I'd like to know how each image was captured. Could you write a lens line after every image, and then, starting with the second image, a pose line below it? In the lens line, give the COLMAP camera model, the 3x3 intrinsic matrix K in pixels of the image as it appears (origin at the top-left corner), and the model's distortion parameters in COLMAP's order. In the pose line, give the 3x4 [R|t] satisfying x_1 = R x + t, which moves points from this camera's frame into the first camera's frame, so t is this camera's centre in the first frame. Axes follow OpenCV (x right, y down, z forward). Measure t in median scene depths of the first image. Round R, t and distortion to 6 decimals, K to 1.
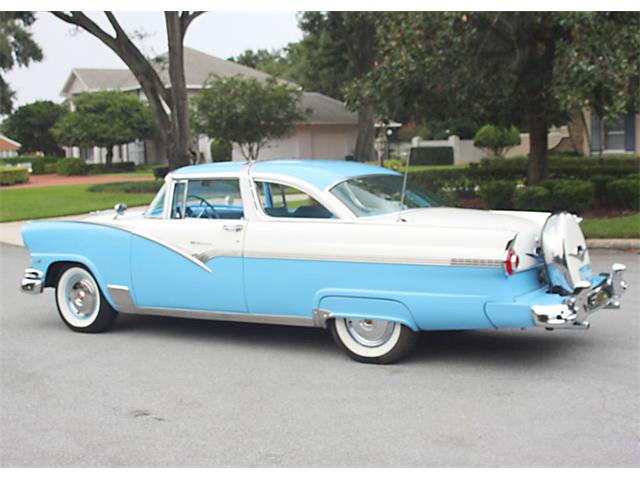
lens RADIAL K [[885.8, 0, 320.0], [0, 885.8, 240.0], [0, 0, 1]] dist [-0.095297, 0.056986]
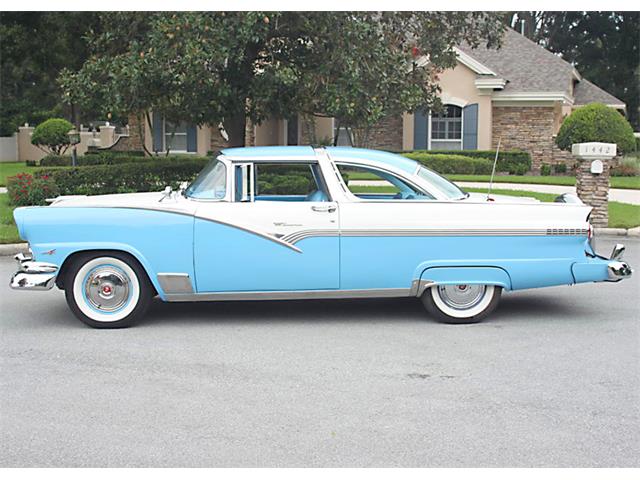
lens RADIAL K [[897.5, 0, 320.0], [0, 897.5, 240.0], [0, 0, 1]] dist [-0.091668, 0.051536]
pose [[0.821246, -0.026251, 0.569970, -0.608735], [0.028075, 0.999590, 0.005587, 0.014682], [-0.569883, 0.011414, 0.821647, 0.112963]]
